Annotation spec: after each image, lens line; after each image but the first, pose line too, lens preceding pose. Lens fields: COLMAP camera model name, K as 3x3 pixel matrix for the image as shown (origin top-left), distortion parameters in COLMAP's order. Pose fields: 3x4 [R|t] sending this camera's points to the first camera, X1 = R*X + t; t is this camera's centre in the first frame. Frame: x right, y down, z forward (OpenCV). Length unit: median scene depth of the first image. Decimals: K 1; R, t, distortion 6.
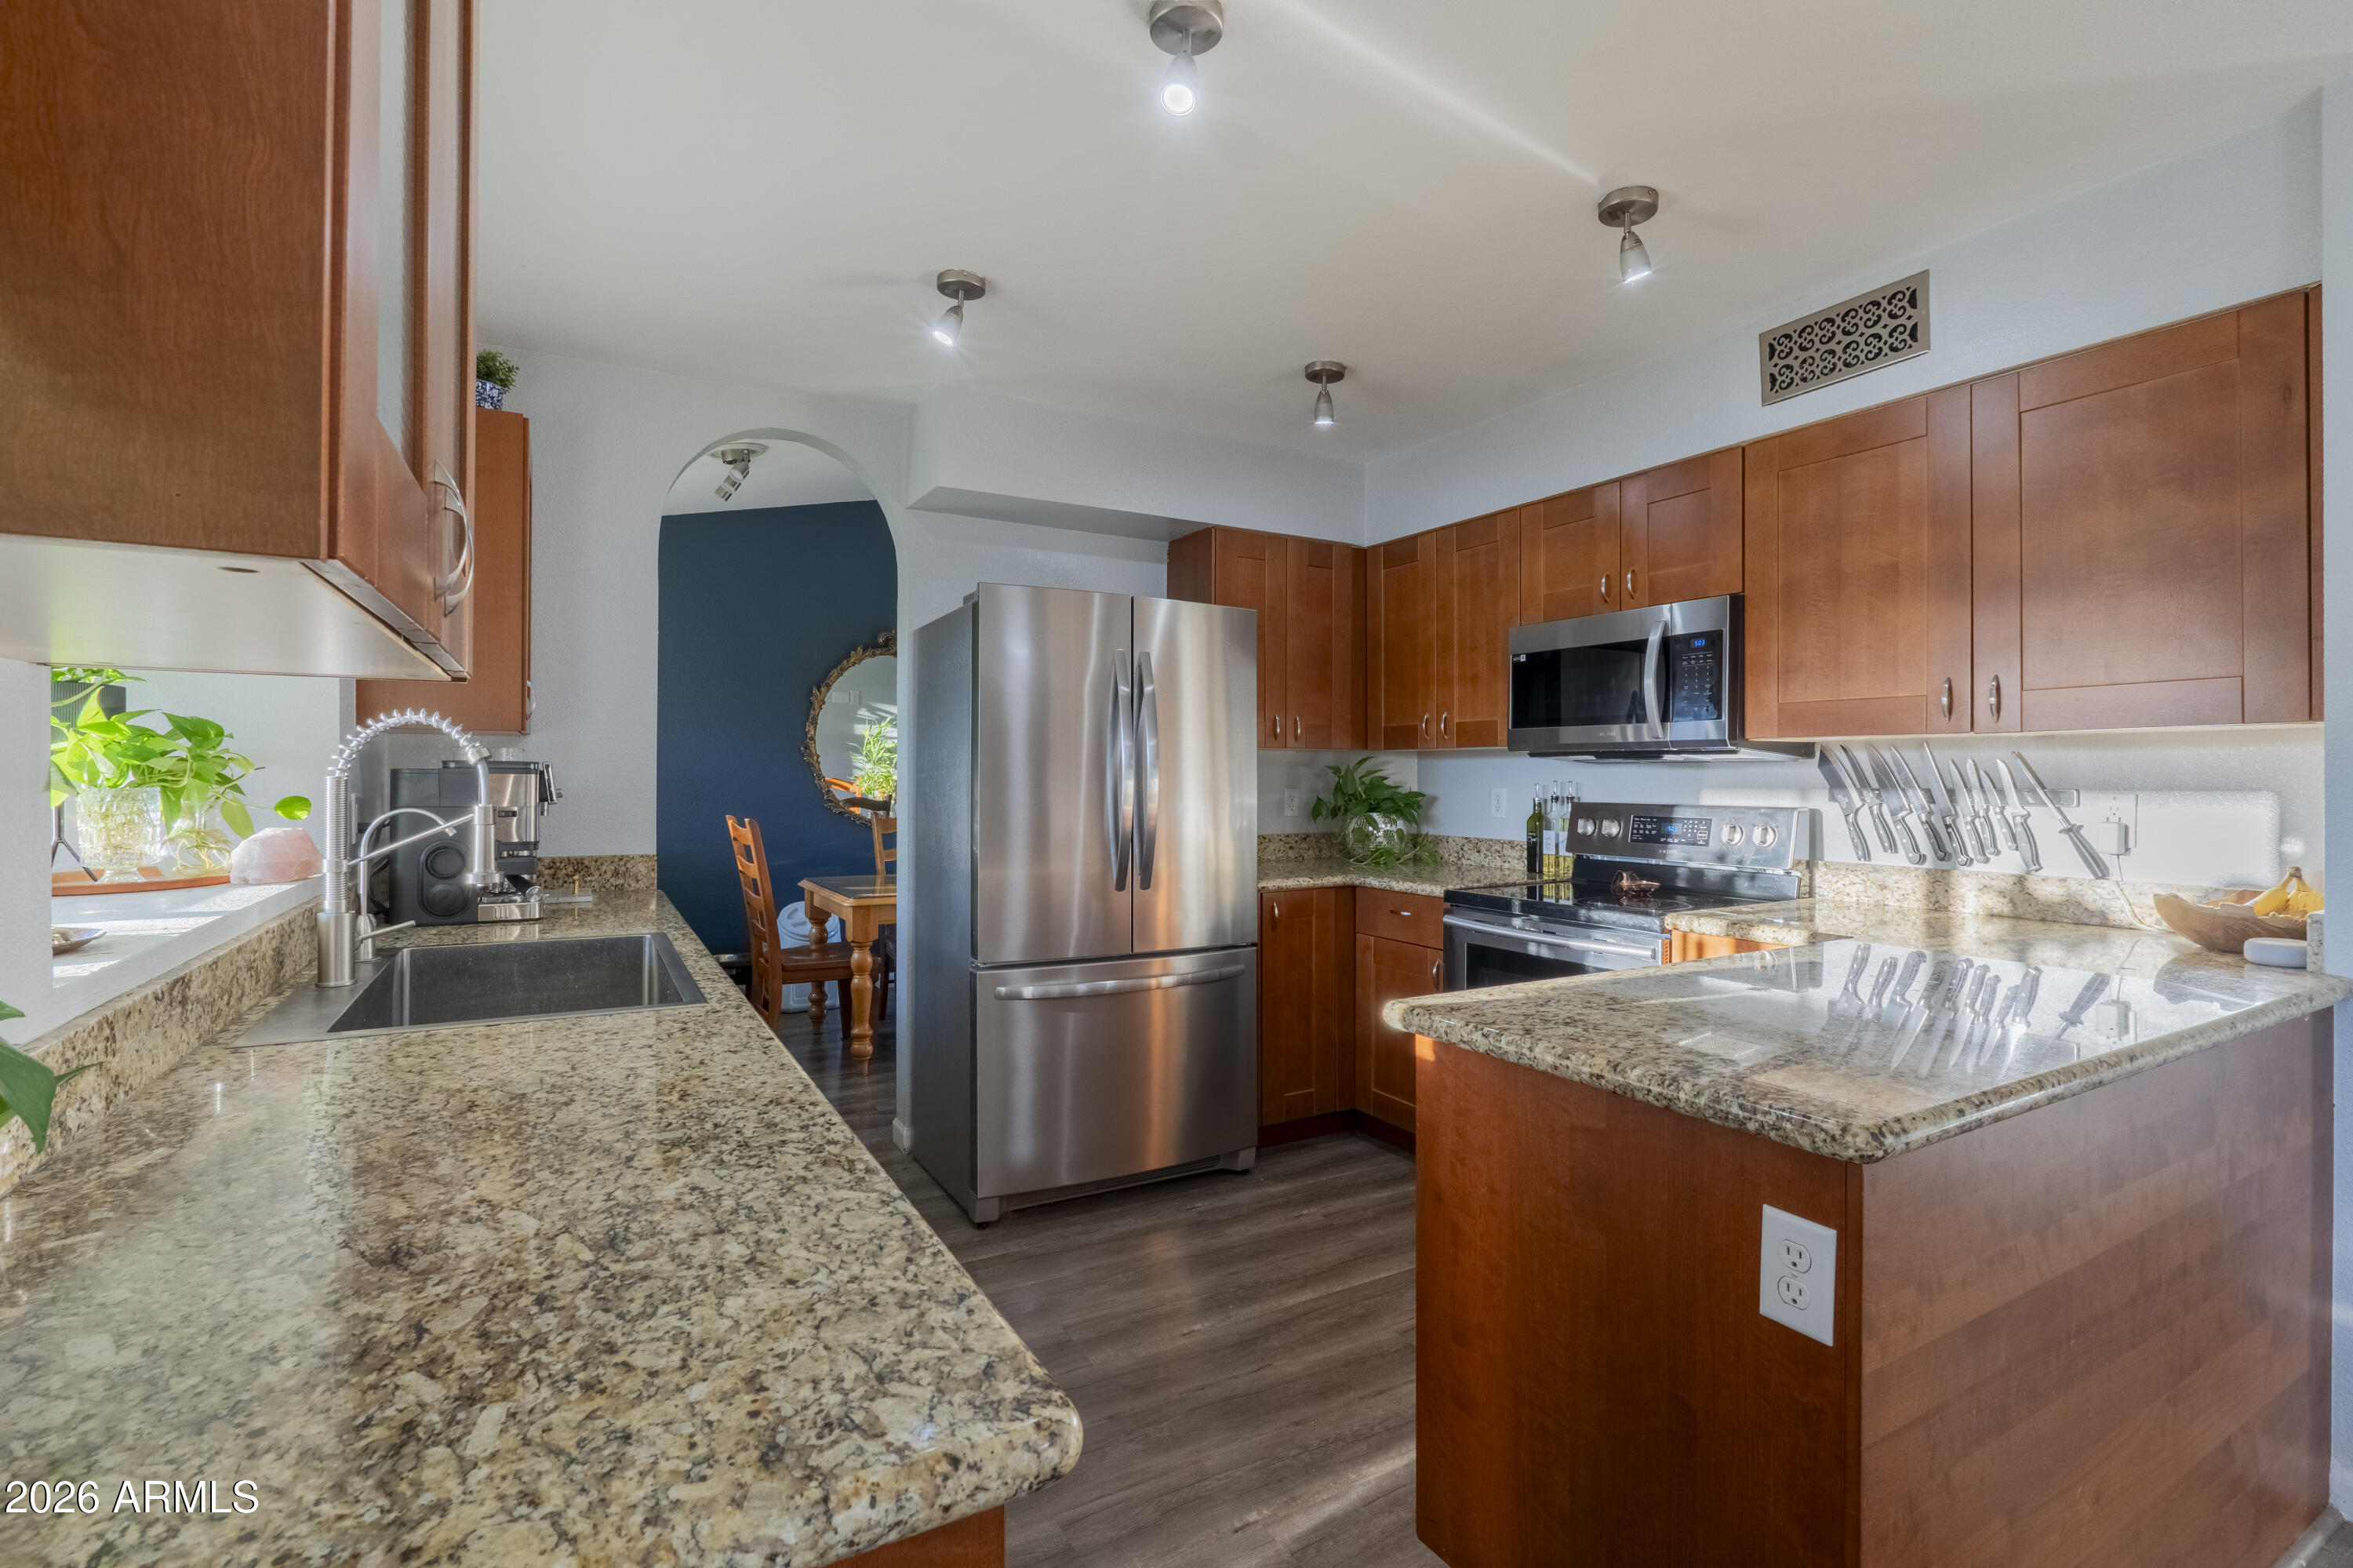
lens RADIAL K [[1091.0, 0, 1176.3], [0, 1091.0, 783.3], [0, 0, 1]] dist [-0.003437, -0.001006]
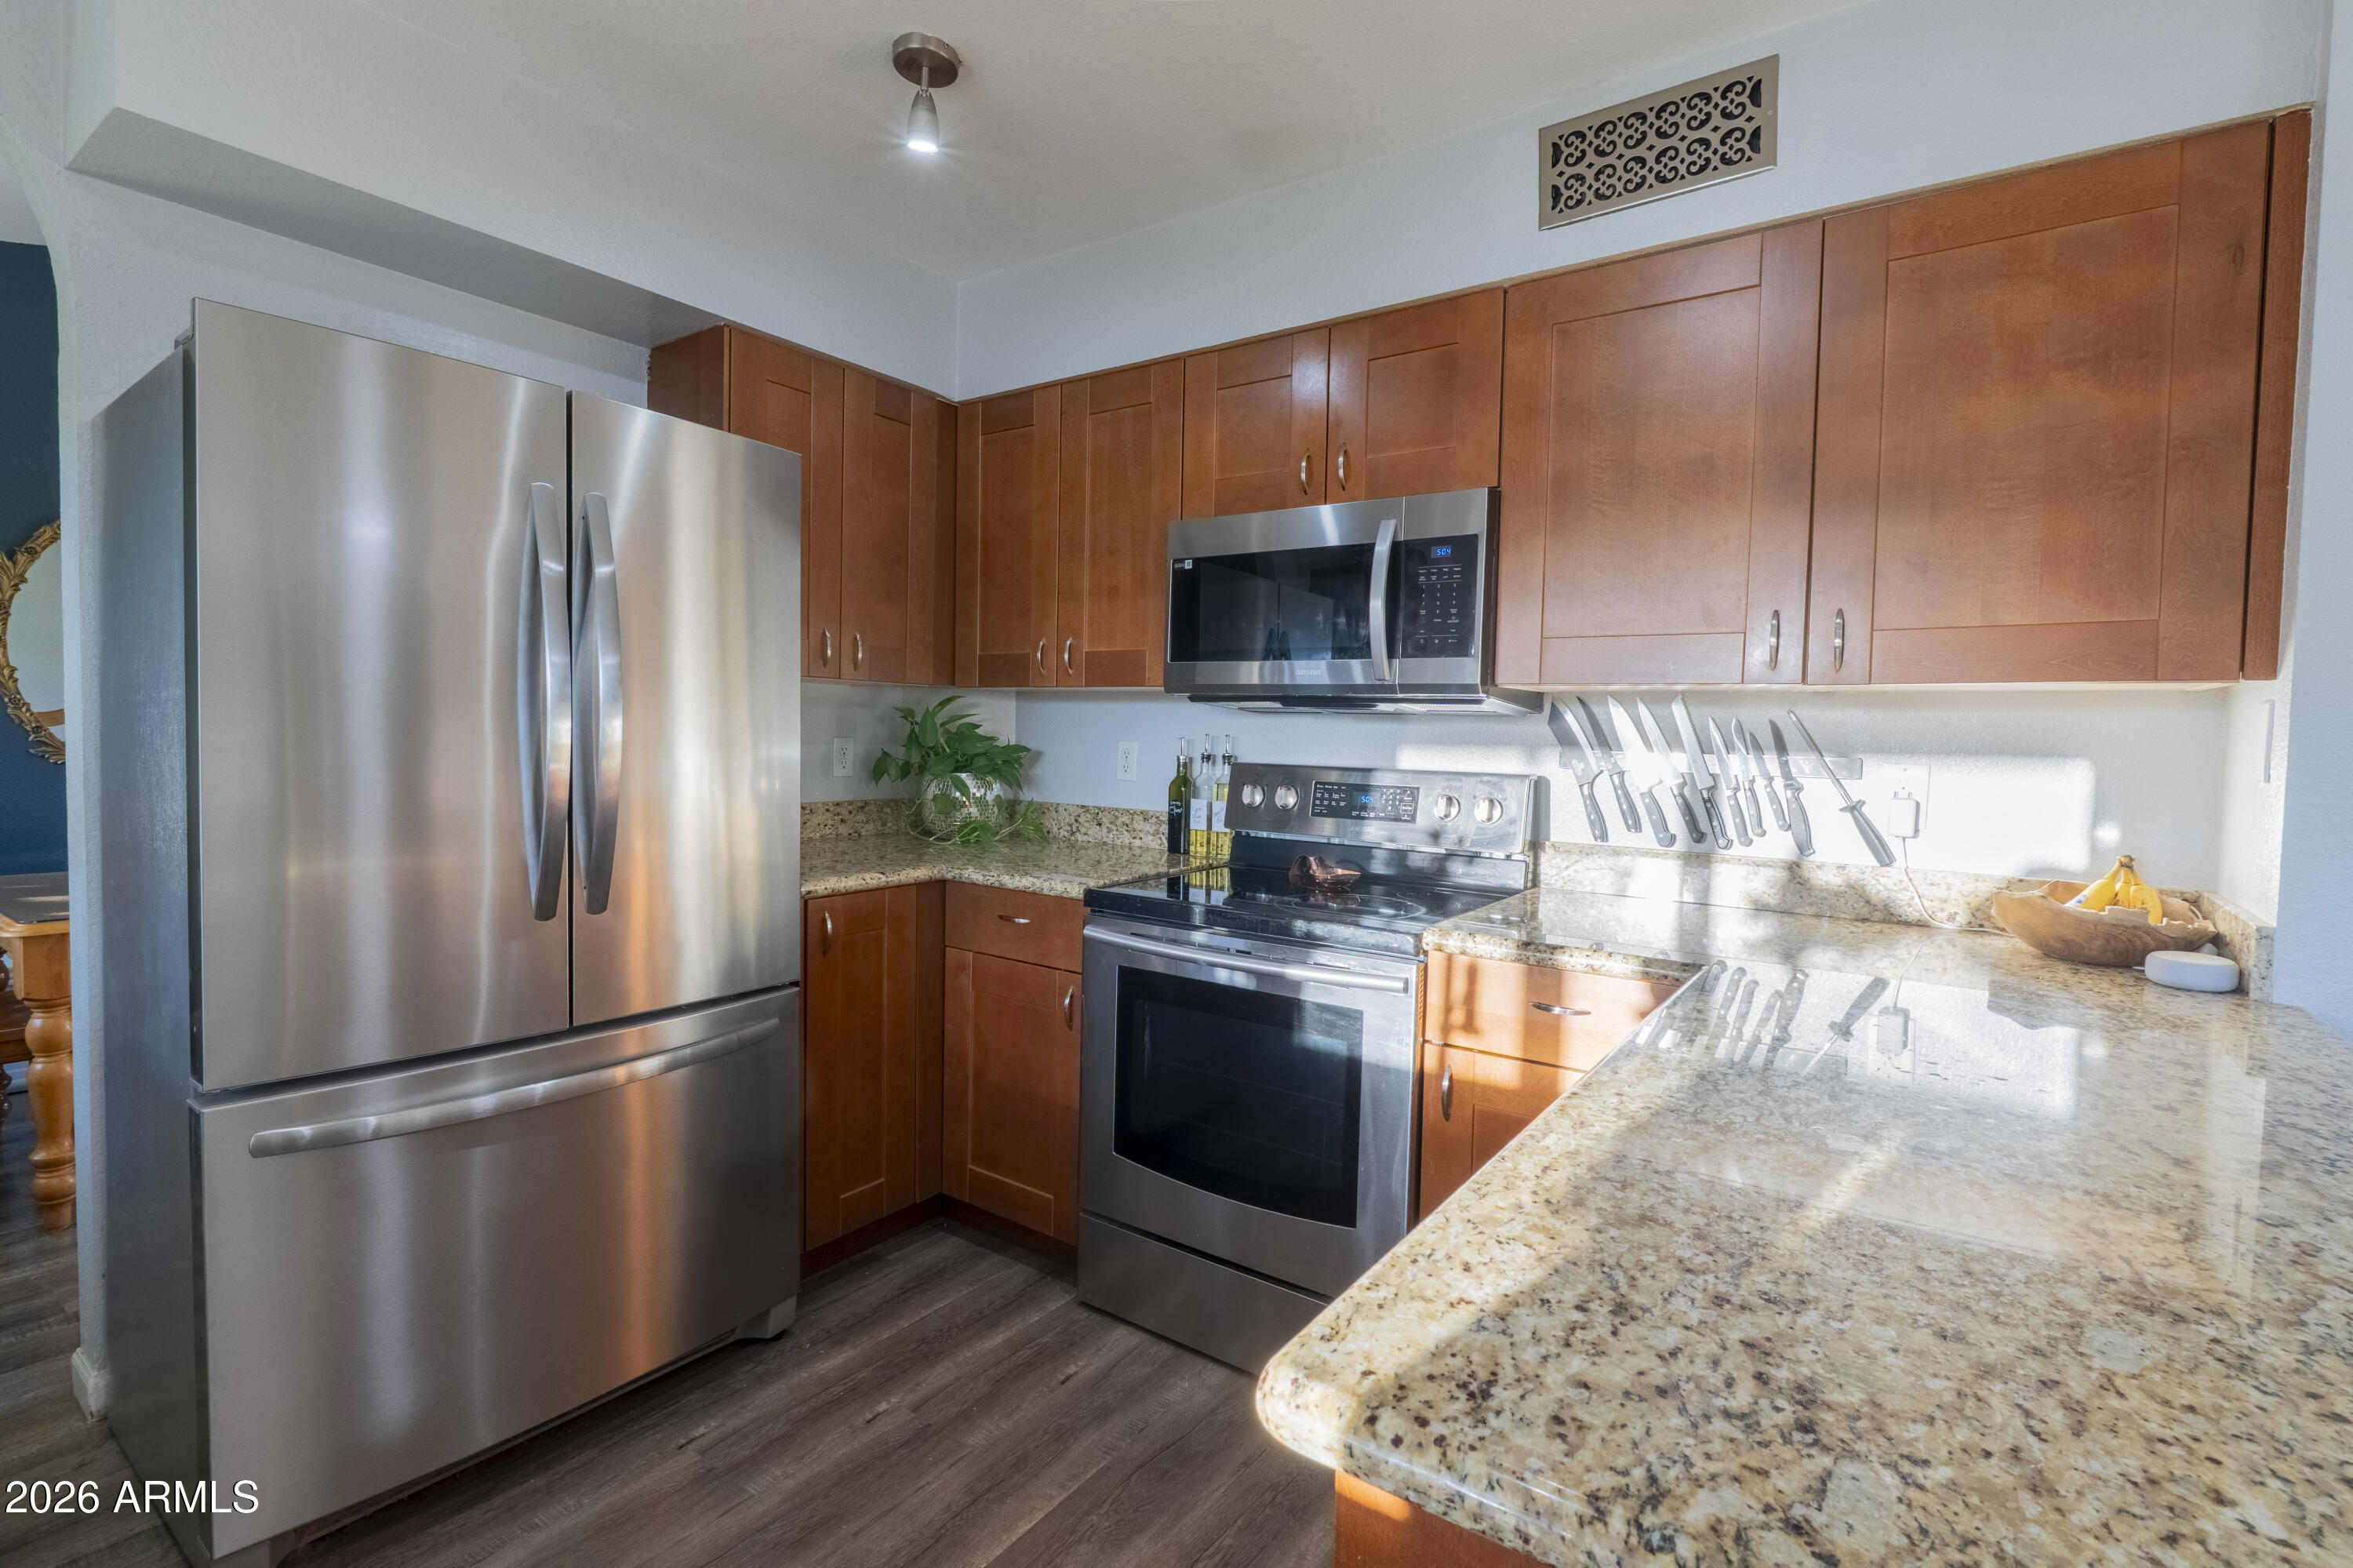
lens RADIAL K [[1091.0, 0, 1180.4], [0, 1091.0, 779.3], [0, 0, 1]] dist [-0.003437, -0.001006]
pose [[0.907603, 0.000156, 0.419830, 0.008824], [-0.018967, 0.998994, 0.040631, -0.001467], [-0.419401, -0.044840, 0.906693, 0.364516]]
